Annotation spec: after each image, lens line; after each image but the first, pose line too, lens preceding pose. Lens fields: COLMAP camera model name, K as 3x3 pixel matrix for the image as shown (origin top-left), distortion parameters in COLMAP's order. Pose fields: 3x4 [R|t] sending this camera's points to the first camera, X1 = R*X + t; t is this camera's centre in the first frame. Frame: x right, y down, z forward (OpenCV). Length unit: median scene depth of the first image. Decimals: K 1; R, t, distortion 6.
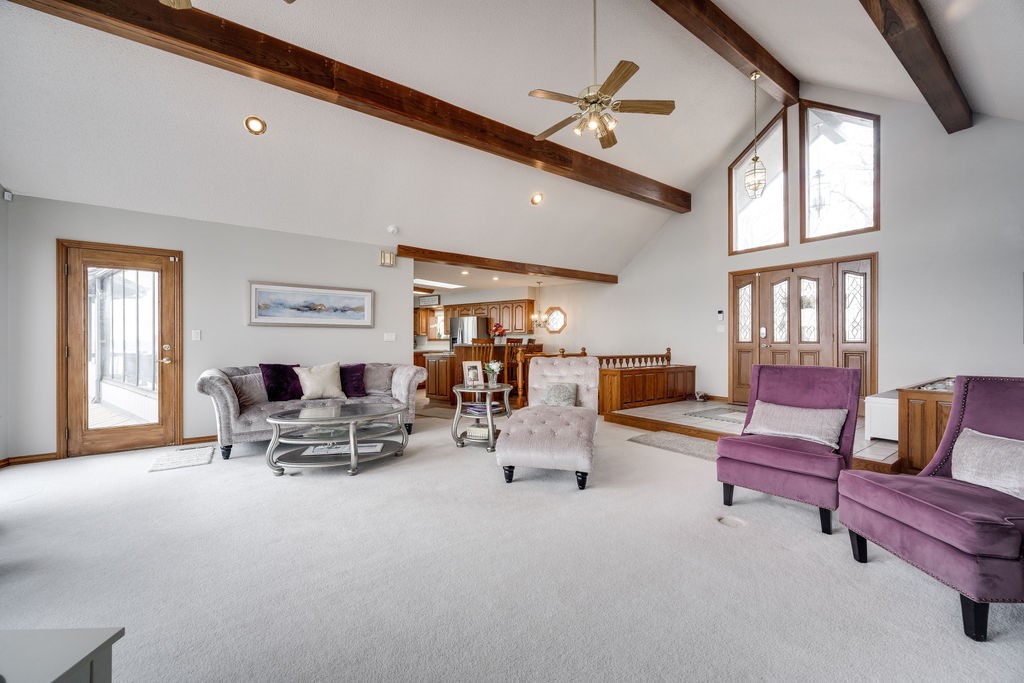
lens RADIAL K [[408.2, 0, 512.0], [0, 408.2, 341.5], [0, 0, 1]] dist [0.000970, -0.000034]
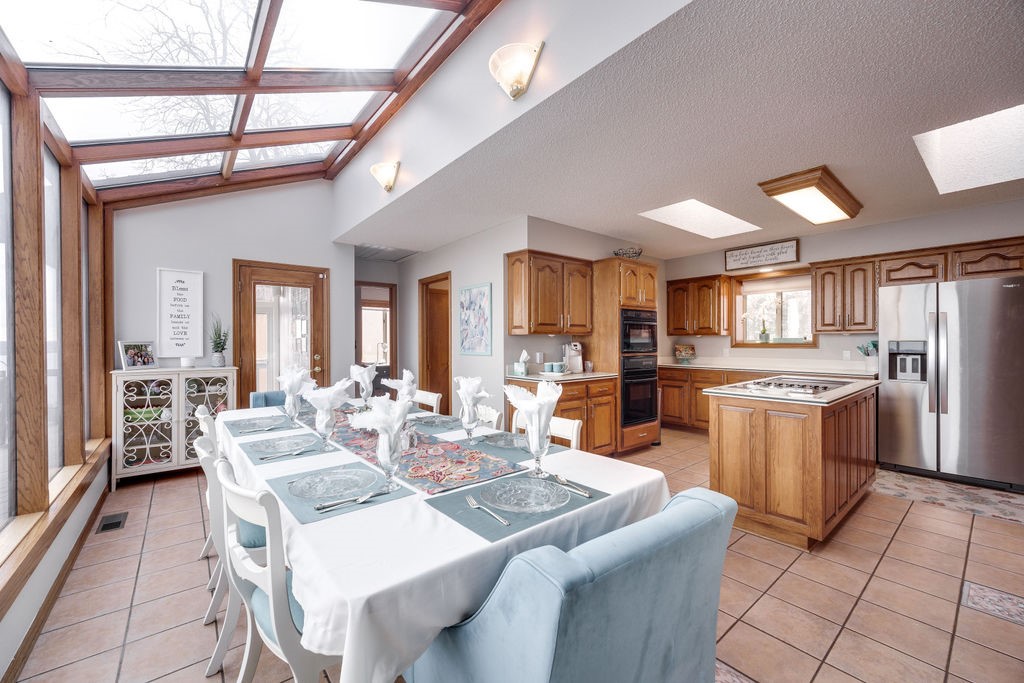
lens RADIAL K [[408.2, 0, 512.0], [0, 408.2, 341.5], [0, 0, 1]] dist [0.000970, -0.000034]
pose [[0.969667, -0.004435, -0.244389, -0.361182], [0.005206, 0.999983, 0.002510, -0.011458], [0.244374, -0.003707, 0.969674, 0.526462]]
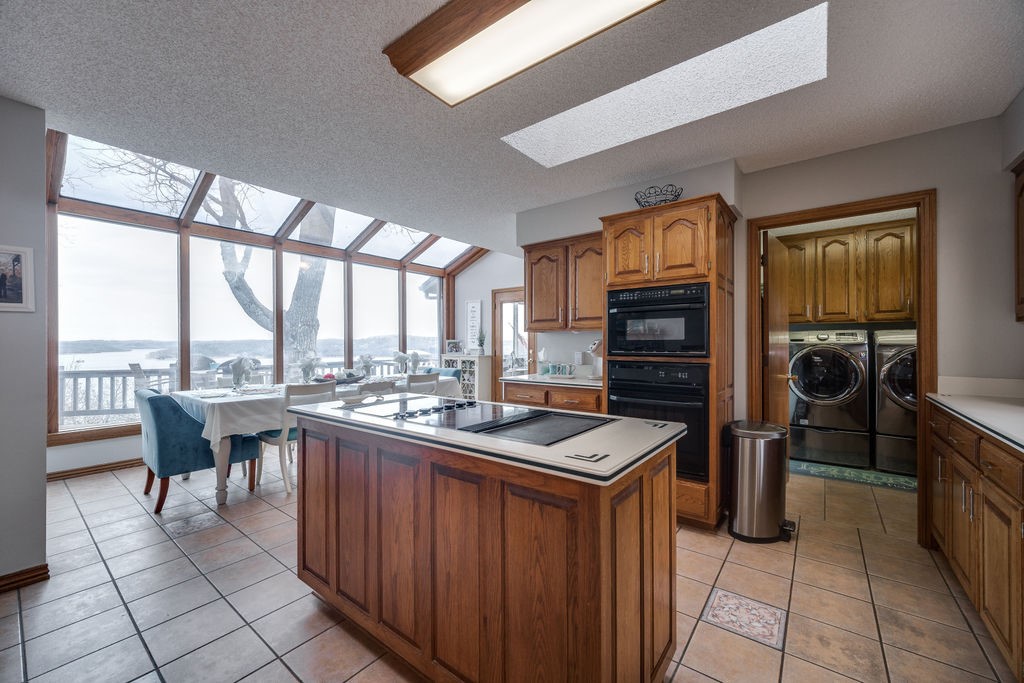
lens RADIAL K [[408.2, 0, 512.0], [0, 408.2, 341.5], [0, 0, 1]] dist [0.000970, -0.000034]
pose [[-0.009980, -0.003869, -0.999943, -0.091848], [0.003957, 0.999985, -0.003908, -0.007395], [0.999942, -0.003996, -0.009965, 0.860178]]
